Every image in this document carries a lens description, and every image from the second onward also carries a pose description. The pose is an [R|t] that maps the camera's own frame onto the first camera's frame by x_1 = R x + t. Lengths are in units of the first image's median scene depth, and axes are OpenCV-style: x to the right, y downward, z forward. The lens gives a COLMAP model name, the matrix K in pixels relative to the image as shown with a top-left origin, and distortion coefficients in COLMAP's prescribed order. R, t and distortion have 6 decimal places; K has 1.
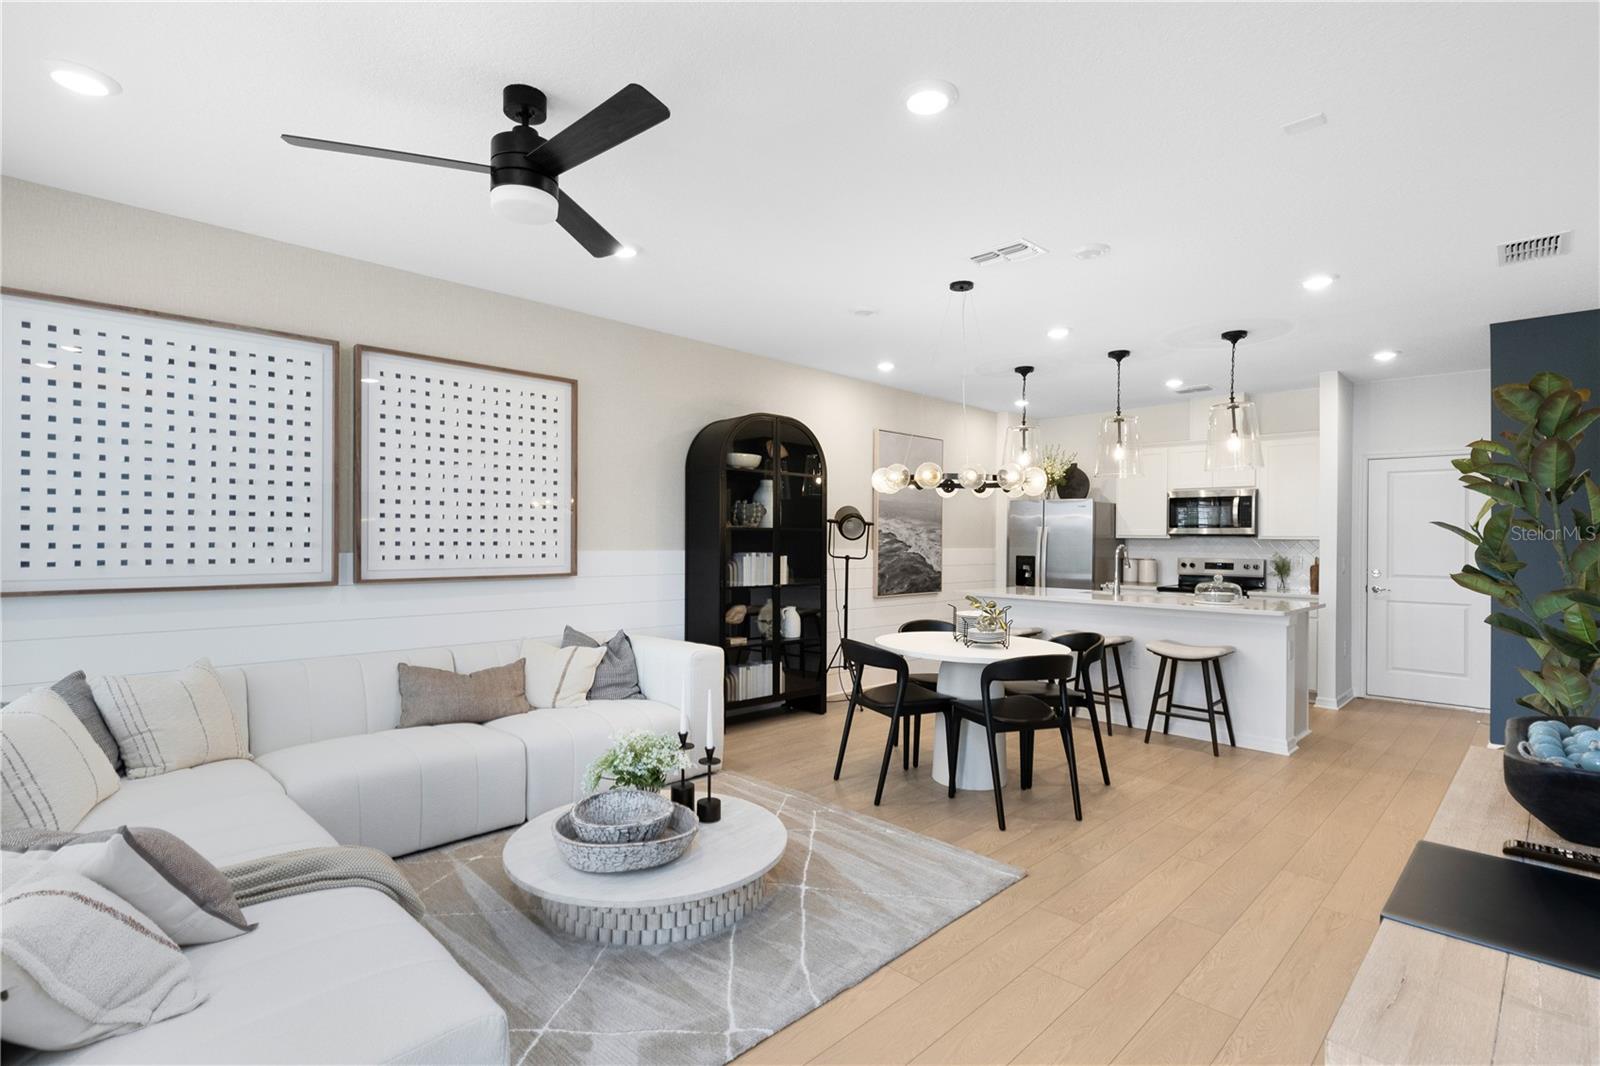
lens RADIAL K [[772.8, 0, 797.2], [0, 772.8, 540.0], [0, 0, 1]] dist [0.000425, -0.000283]
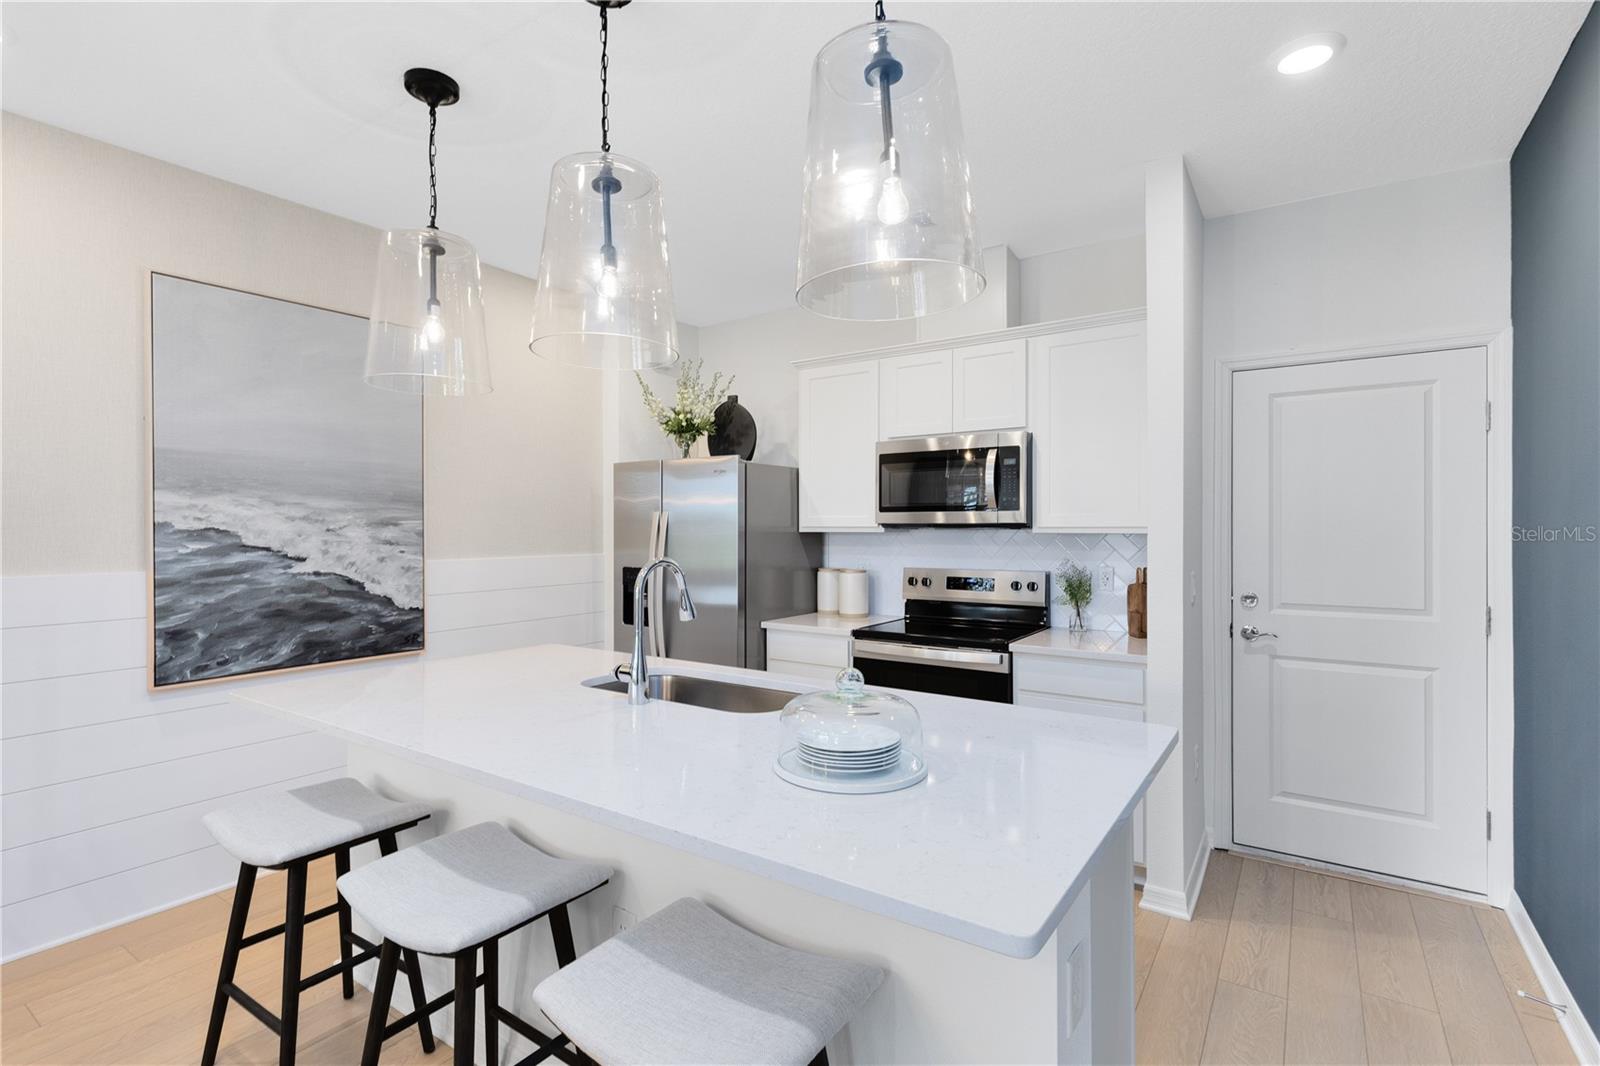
lens RADIAL K [[734.9, 0, 807.2], [0, 734.9, 534.1], [0, 0, 1]] dist [0.001193, -0.000246]
pose [[0.982286, -0.012564, 0.186968, 0.365934], [0.011328, 0.999906, 0.007678, -0.005703], [-0.187047, -0.005424, 0.982336, 0.563300]]
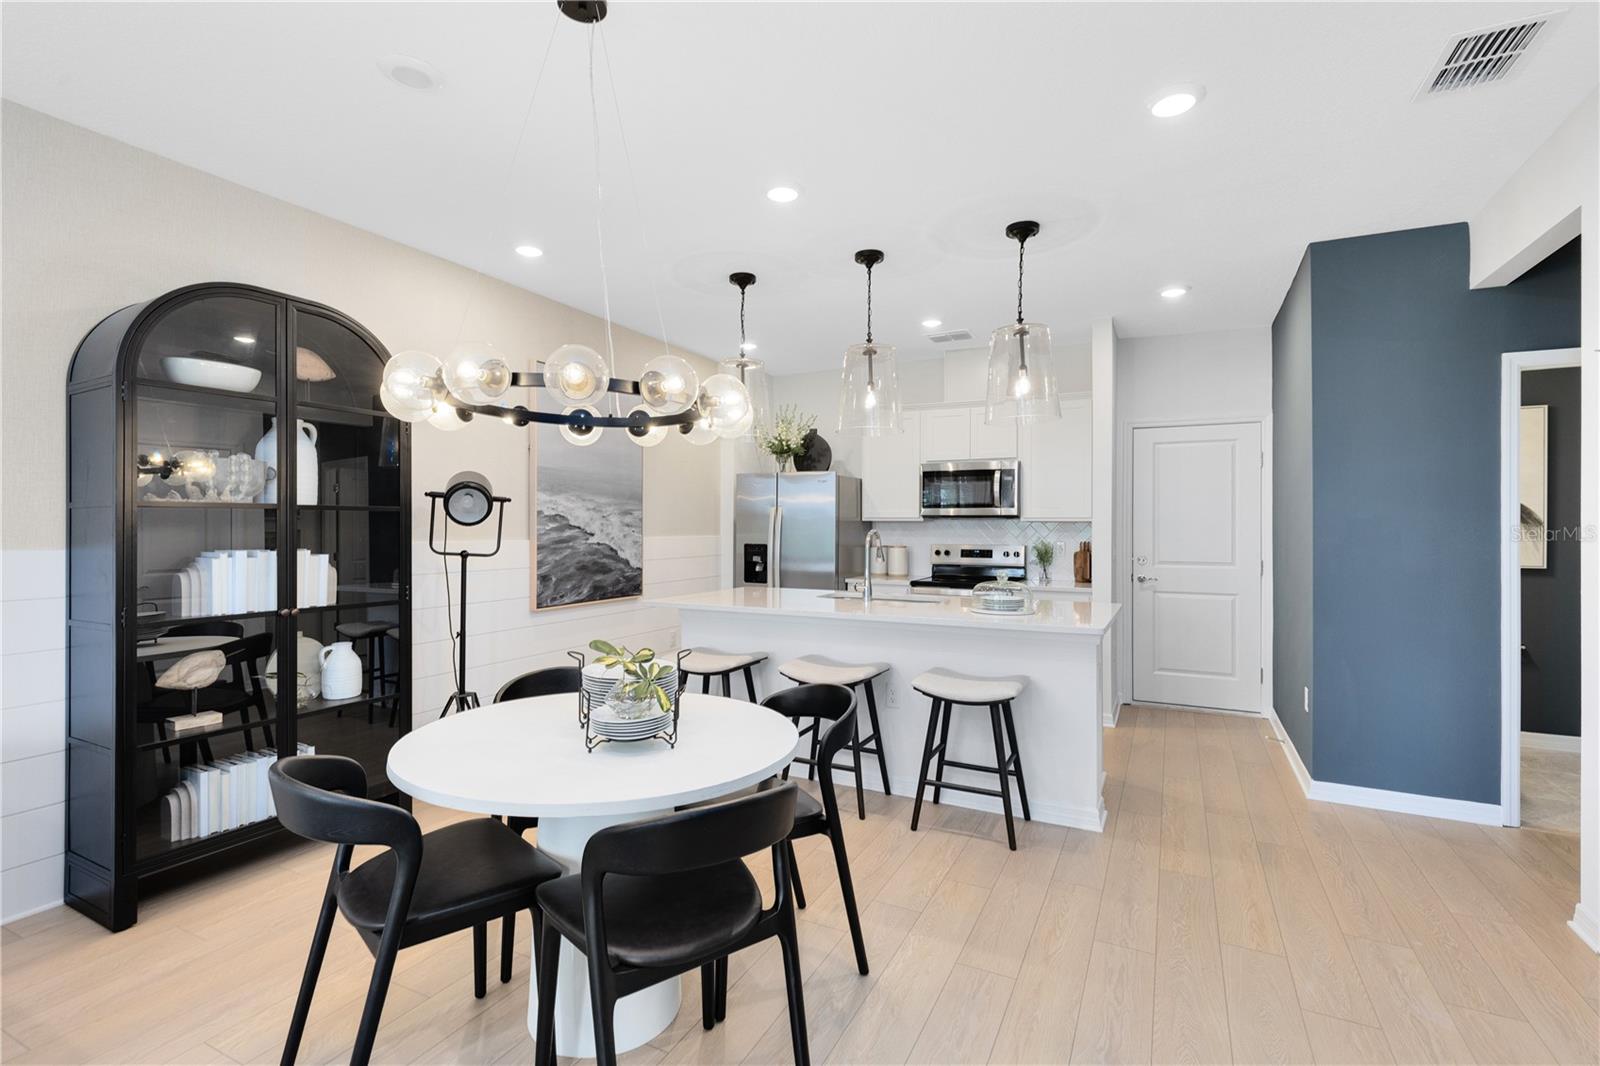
lens RADIAL K [[730.2, 0, 799.9], [0, 730.2, 528.6], [0, 0, 1]] dist [0.000933, 0.000178]
pose [[0.950225, -0.007984, 0.311462, 0.124340], [0.006618, 0.999963, 0.005444, 0.001018], [-0.311494, -0.003112, 0.950243, 0.326254]]
